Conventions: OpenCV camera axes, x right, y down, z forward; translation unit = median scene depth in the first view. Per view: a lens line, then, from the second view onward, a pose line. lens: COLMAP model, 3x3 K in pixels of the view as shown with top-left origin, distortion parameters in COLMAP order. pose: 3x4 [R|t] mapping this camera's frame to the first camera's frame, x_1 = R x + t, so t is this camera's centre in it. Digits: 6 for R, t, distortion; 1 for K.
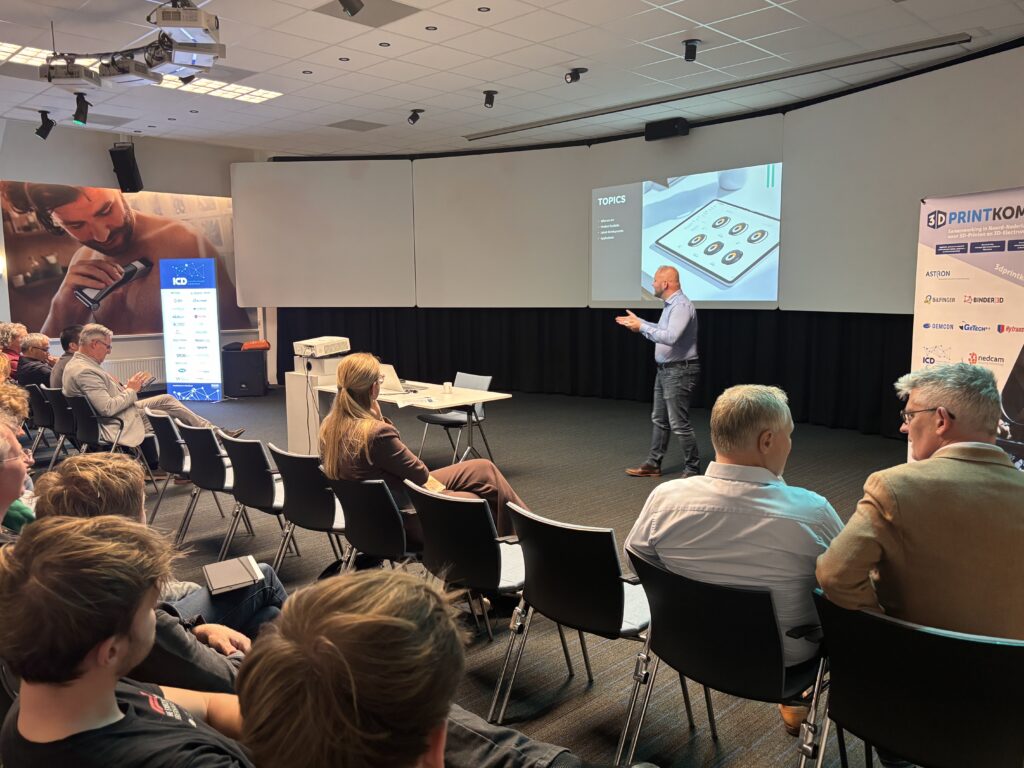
lens RADIAL K [[809.9, 0, 502.8], [0, 809.9, 382.5], [0, 0, 1]] dist [0.030509, 0.023439]
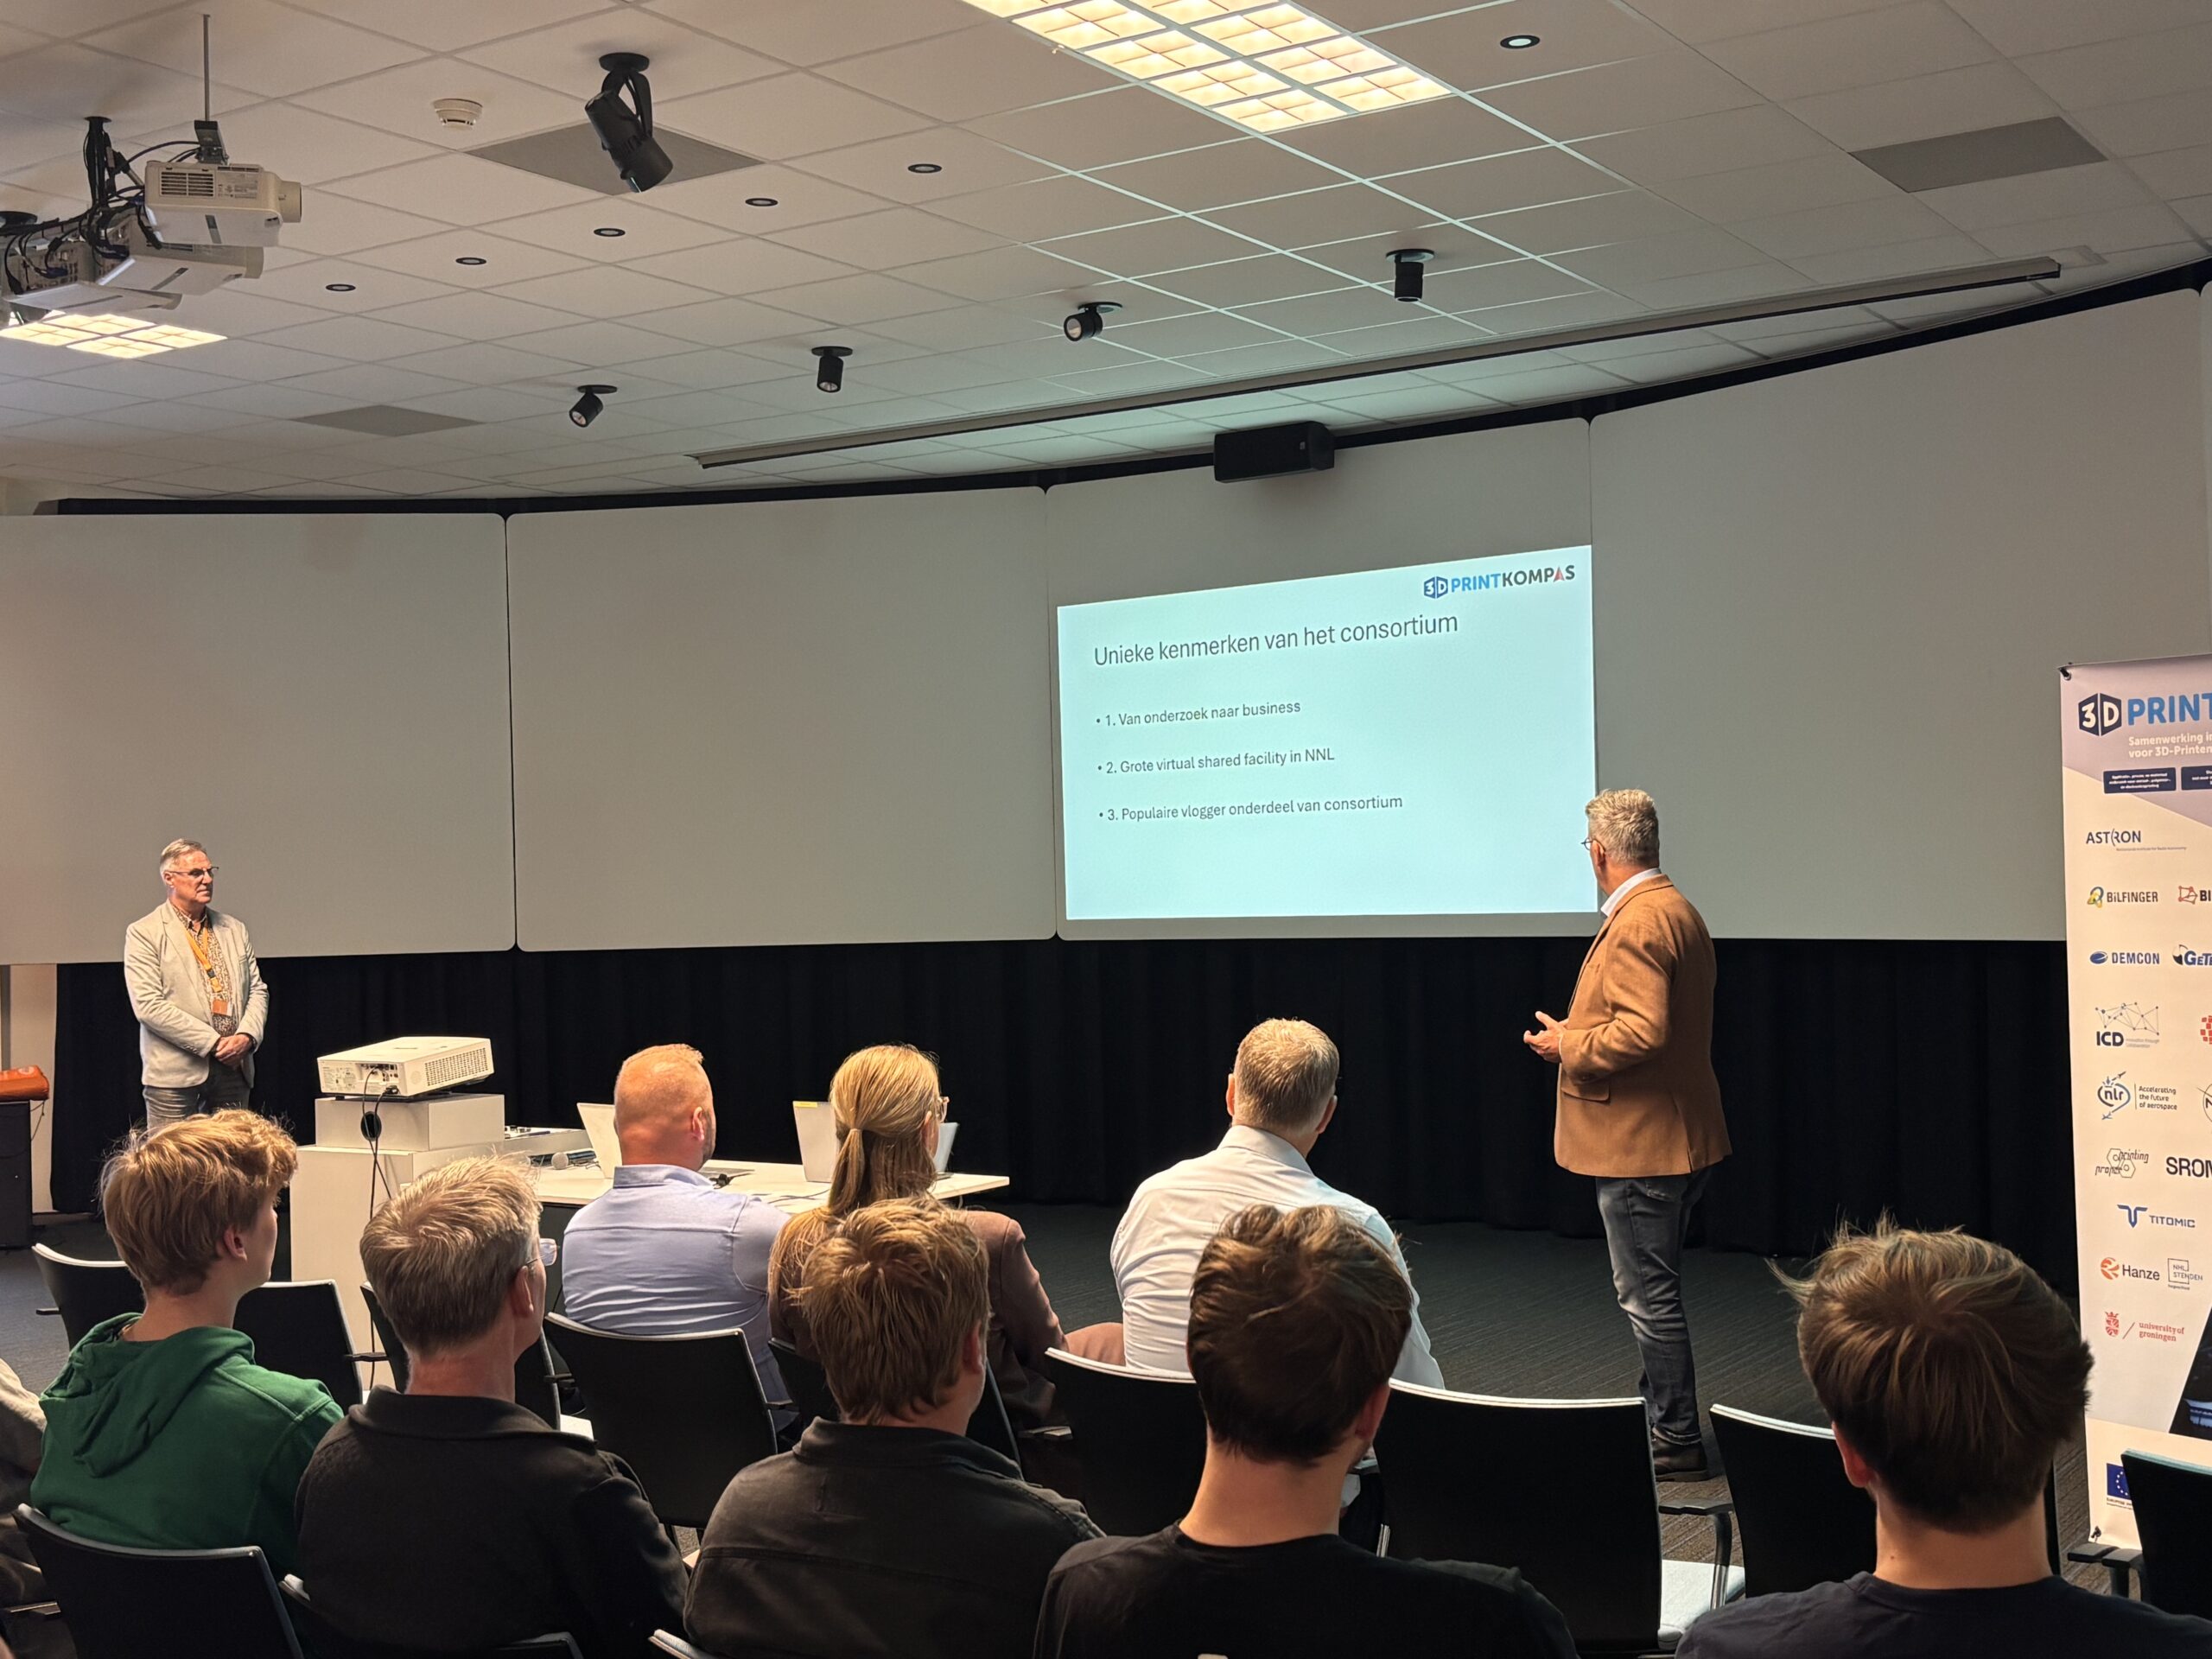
lens RADIAL K [[2651.6, 0, 1080.8], [0, 2651.6, 857.3], [0, 0, 1]] dist [0.064216, 0.000000]
pose [[0.980378, -0.013045, 0.196696, -0.159308], [0.038323, 0.991383, -0.125263, 0.019181], [-0.193367, 0.130343, 0.972430, -0.151339]]
